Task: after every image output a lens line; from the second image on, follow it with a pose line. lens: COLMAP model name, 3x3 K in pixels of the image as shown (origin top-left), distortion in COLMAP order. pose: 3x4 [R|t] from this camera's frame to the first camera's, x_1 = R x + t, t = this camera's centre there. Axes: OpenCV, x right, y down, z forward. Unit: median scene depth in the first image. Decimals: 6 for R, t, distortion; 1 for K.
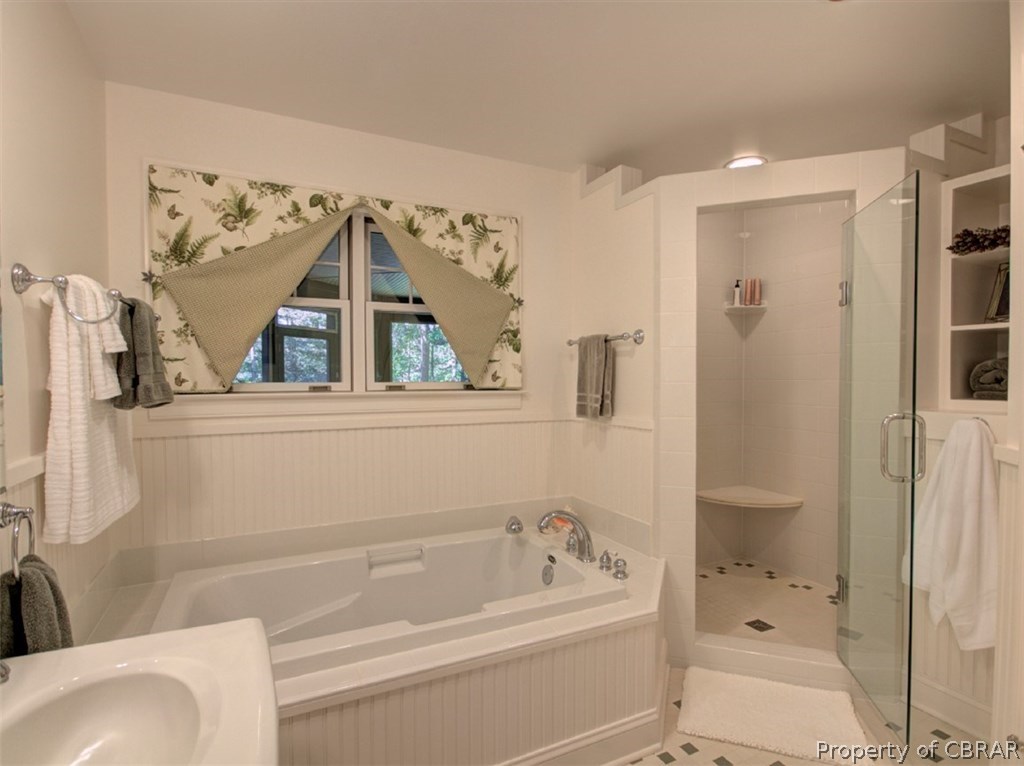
lens RADIAL K [[531.7, 0, 510.9], [0, 531.7, 389.3], [0, 0, 1]] dist [0.005194, -0.000104]
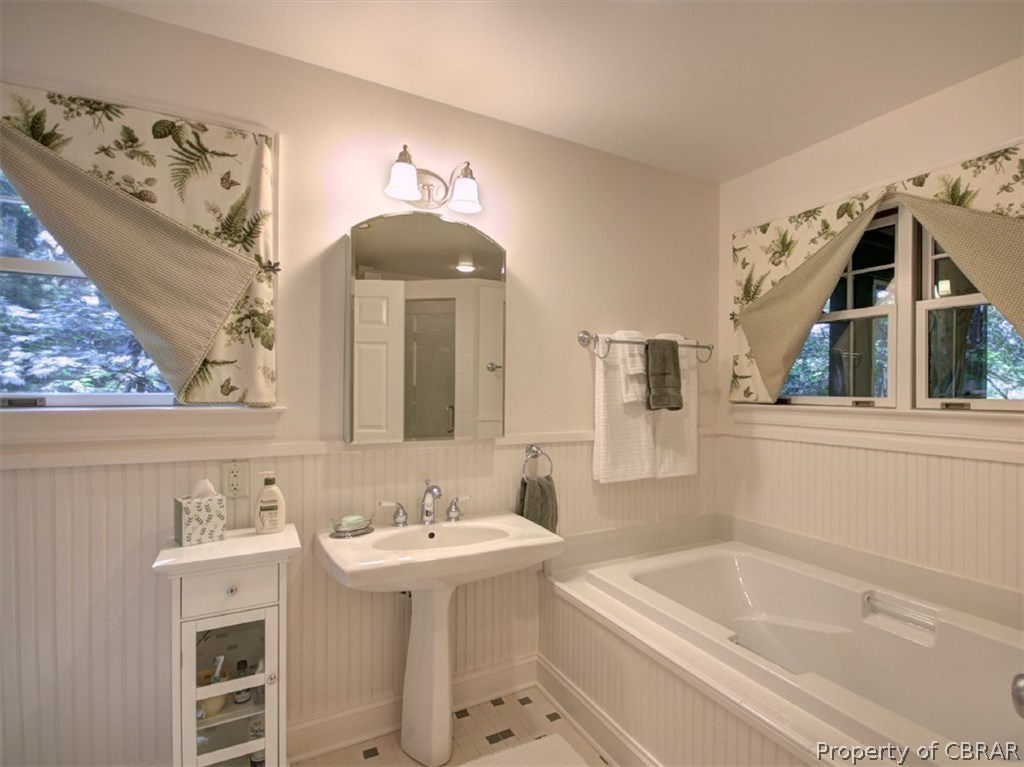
lens RADIAL K [[531.7, 0, 514.5], [0, 531.7, 382.8], [0, 0, 1]] dist [0.005194, -0.000104]
pose [[0.014019, -0.010280, -0.999849, 0.628467], [-0.033543, 0.999380, -0.010745, -0.007788], [0.999339, 0.033688, 0.013665, 0.412158]]
